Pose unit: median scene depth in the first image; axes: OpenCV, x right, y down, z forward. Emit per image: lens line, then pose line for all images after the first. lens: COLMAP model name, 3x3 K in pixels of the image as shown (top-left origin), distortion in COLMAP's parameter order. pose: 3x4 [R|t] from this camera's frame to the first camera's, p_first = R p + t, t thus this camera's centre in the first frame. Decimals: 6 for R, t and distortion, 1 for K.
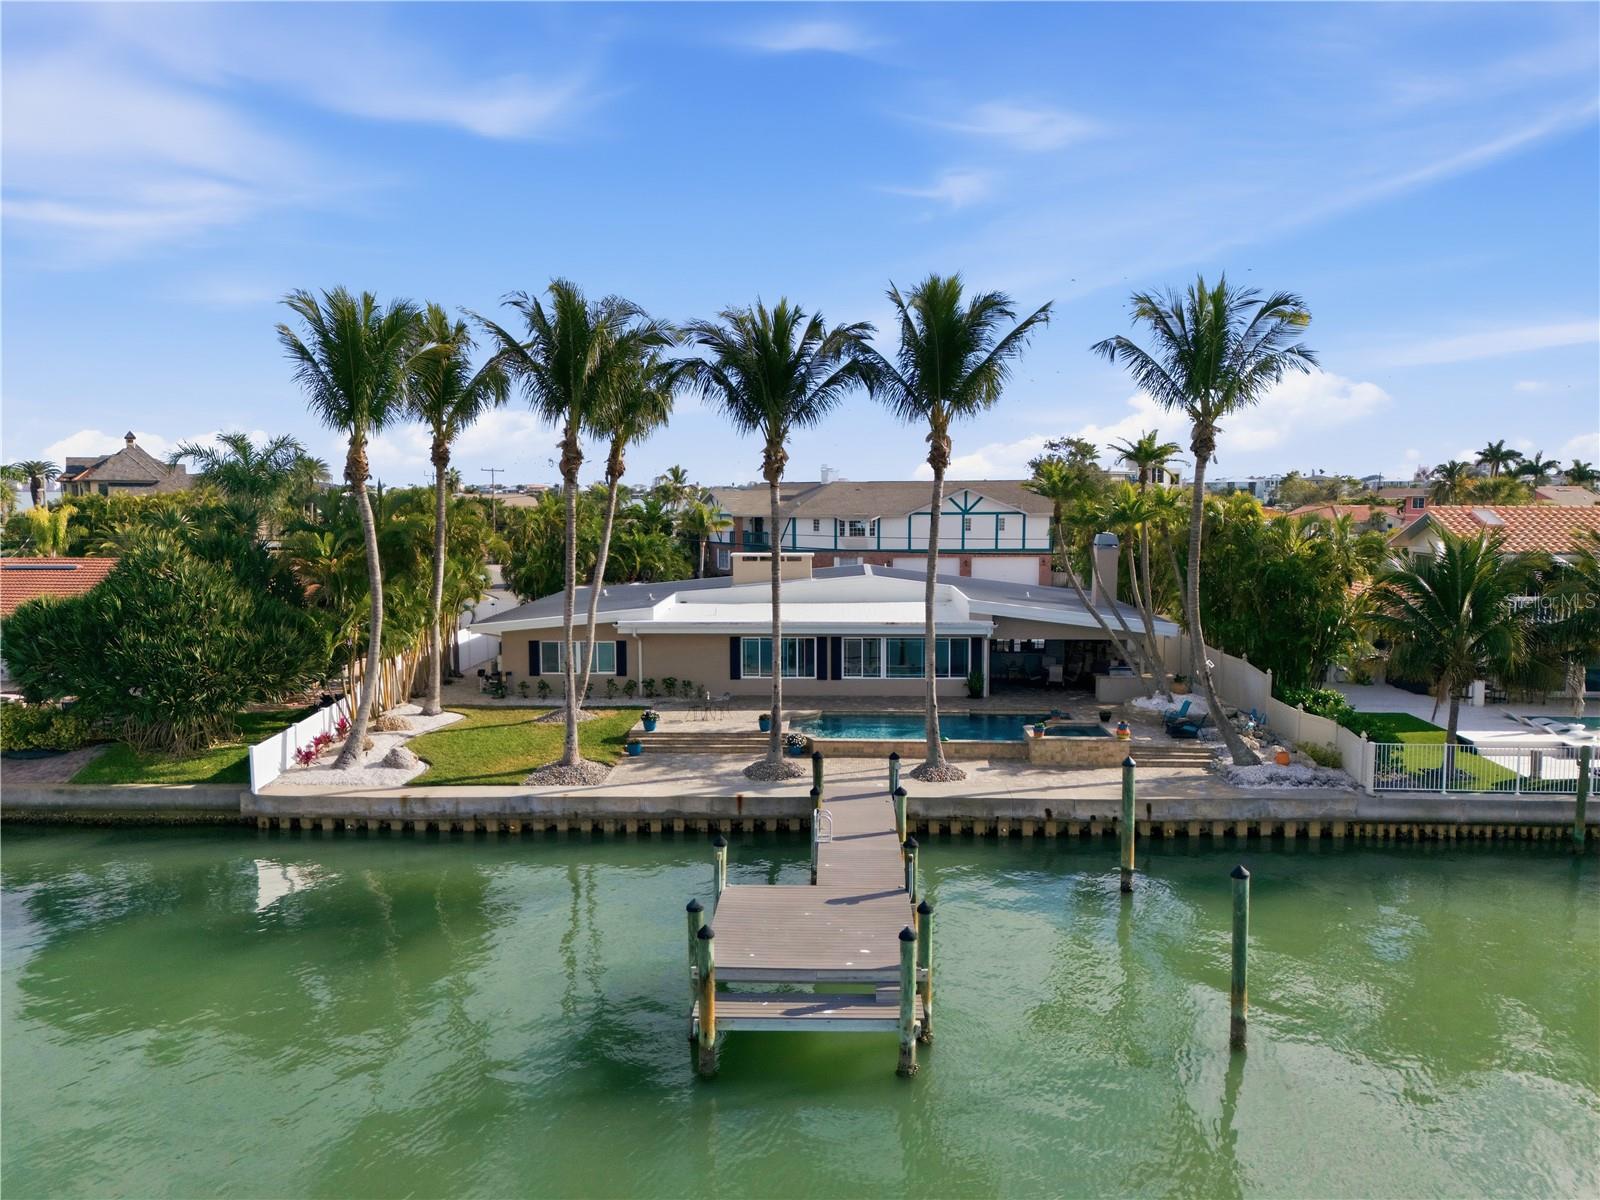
lens RADIAL K [[1168.9, 0, 800.0], [0, 1168.9, 600.0], [0, 0, 1]] dist [0.083289, -0.068006]
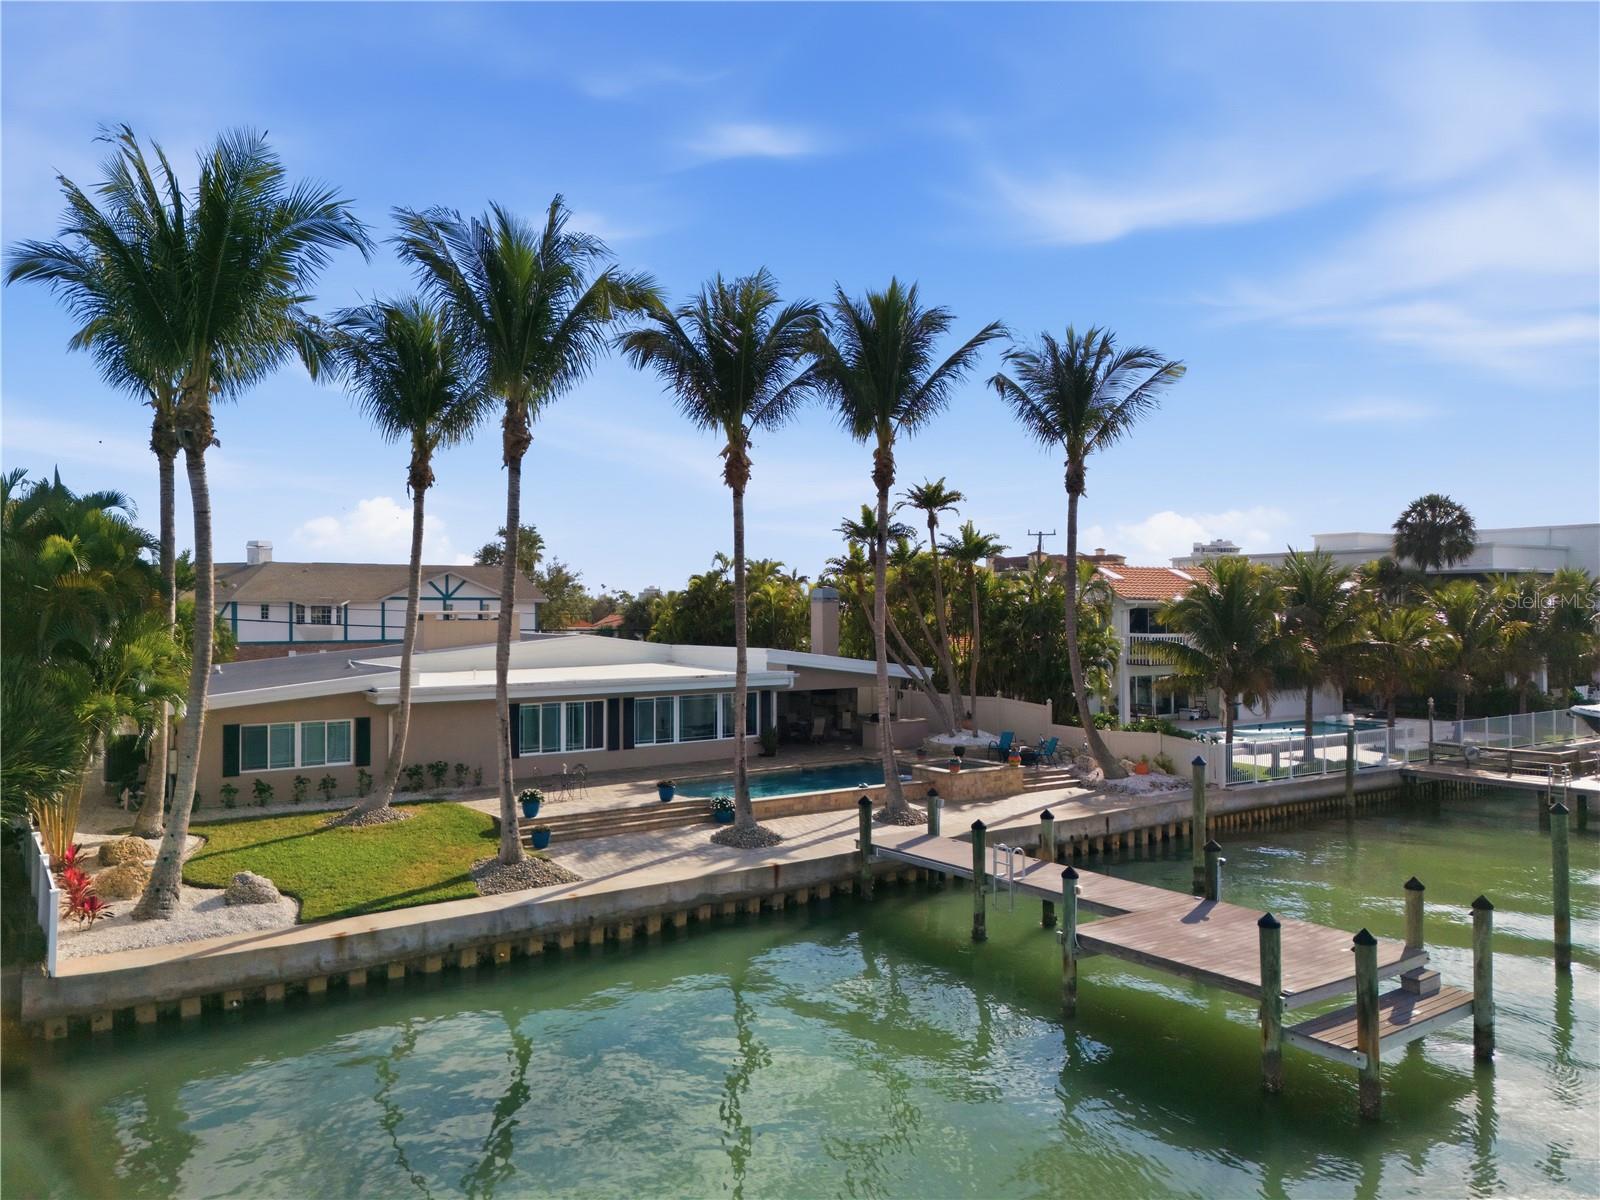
lens RADIAL K [[1168.9, 0, 800.0], [0, 1168.9, 600.0], [0, 0, 1]] dist [0.083289, -0.068006]
pose [[0.793239, 0.006626, 0.608874, -0.505481], [0.057851, 0.994598, -0.086192, 0.053584], [-0.606156, 0.103595, 0.788570, 0.311115]]
